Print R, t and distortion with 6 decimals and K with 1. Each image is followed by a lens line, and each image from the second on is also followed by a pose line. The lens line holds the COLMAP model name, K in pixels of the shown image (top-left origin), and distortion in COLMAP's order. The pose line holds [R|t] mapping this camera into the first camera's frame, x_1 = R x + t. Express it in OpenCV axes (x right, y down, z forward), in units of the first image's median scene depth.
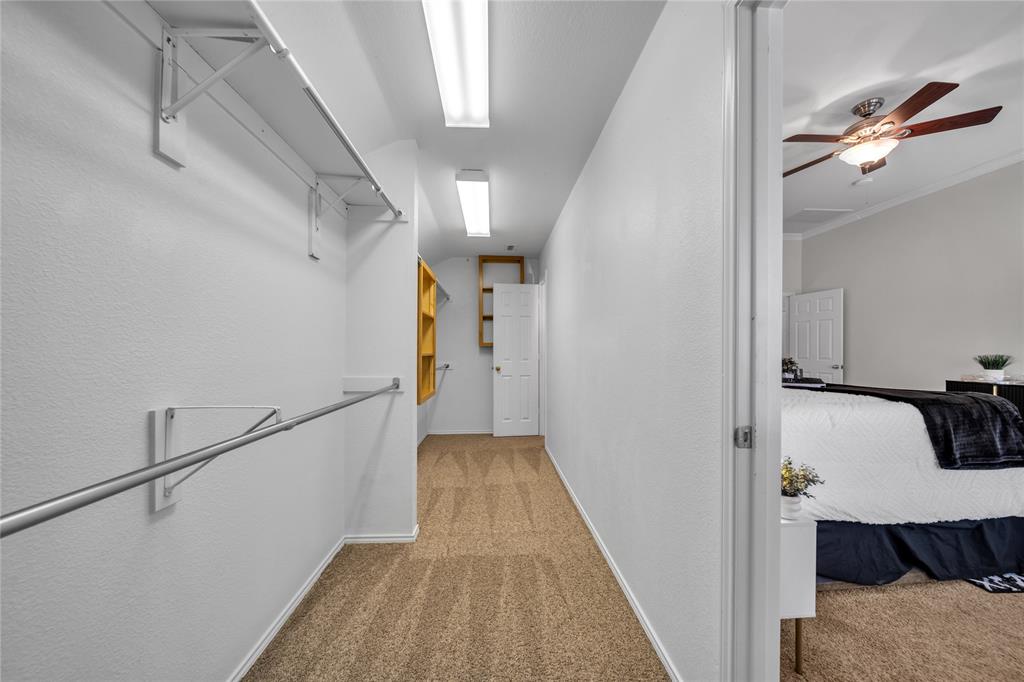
lens RADIAL K [[364.6, 0, 509.5], [0, 364.6, 352.1], [0, 0, 1]] dist [-0.002584, -0.000782]
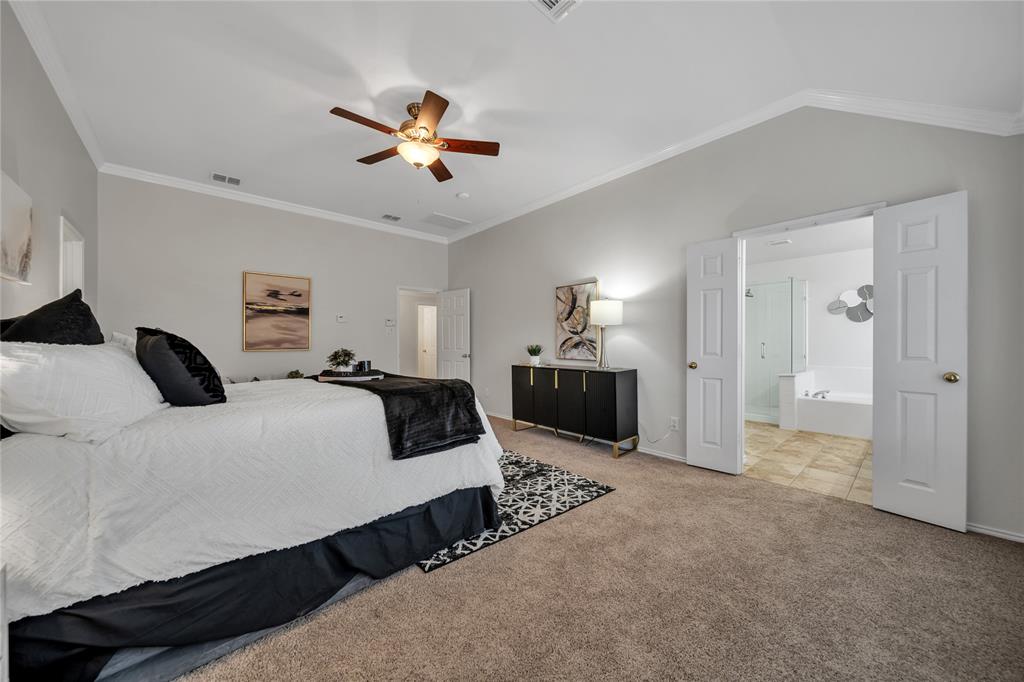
lens RADIAL K [[364.6, 0, 511.9], [0, 364.6, 341.0], [0, 0, 1]] dist [-0.002584, -0.000782]
pose [[0.779157, 0.000078, 0.626829, 0.805081], [0.004618, 0.999972, -0.005865, 0.001194], [-0.626812, 0.007464, 0.779135, 0.014761]]
